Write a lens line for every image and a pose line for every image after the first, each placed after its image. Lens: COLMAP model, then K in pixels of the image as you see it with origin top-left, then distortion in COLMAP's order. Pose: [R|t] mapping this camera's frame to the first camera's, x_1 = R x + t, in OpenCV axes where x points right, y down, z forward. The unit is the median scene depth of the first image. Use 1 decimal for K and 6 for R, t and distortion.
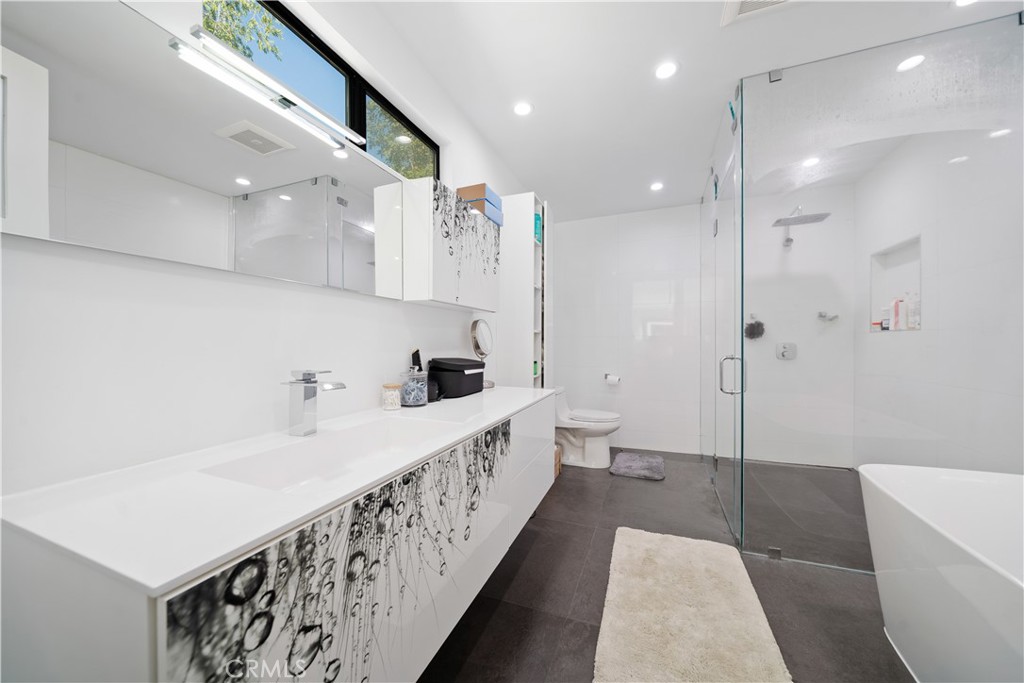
lens RADIAL K [[355.2, 0, 513.3], [0, 355.2, 343.2], [0, 0, 1]] dist [-0.000080, -0.000048]
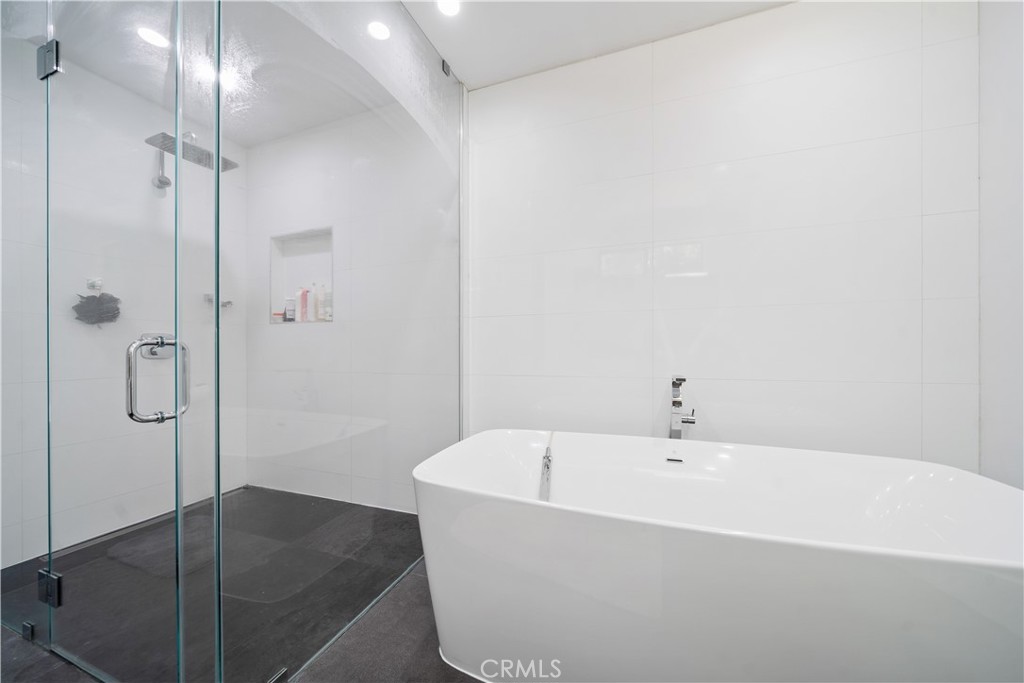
lens RADIAL K [[355.2, 0, 512.9], [0, 355.2, 348.5], [0, 0, 1]] dist [-0.000080, -0.000048]
pose [[-0.032806, 0.009890, 0.999413, 0.110757], [0.000717, 0.999951, -0.009872, 0.045637], [-0.999461, 0.000393, -0.032811, 0.472575]]
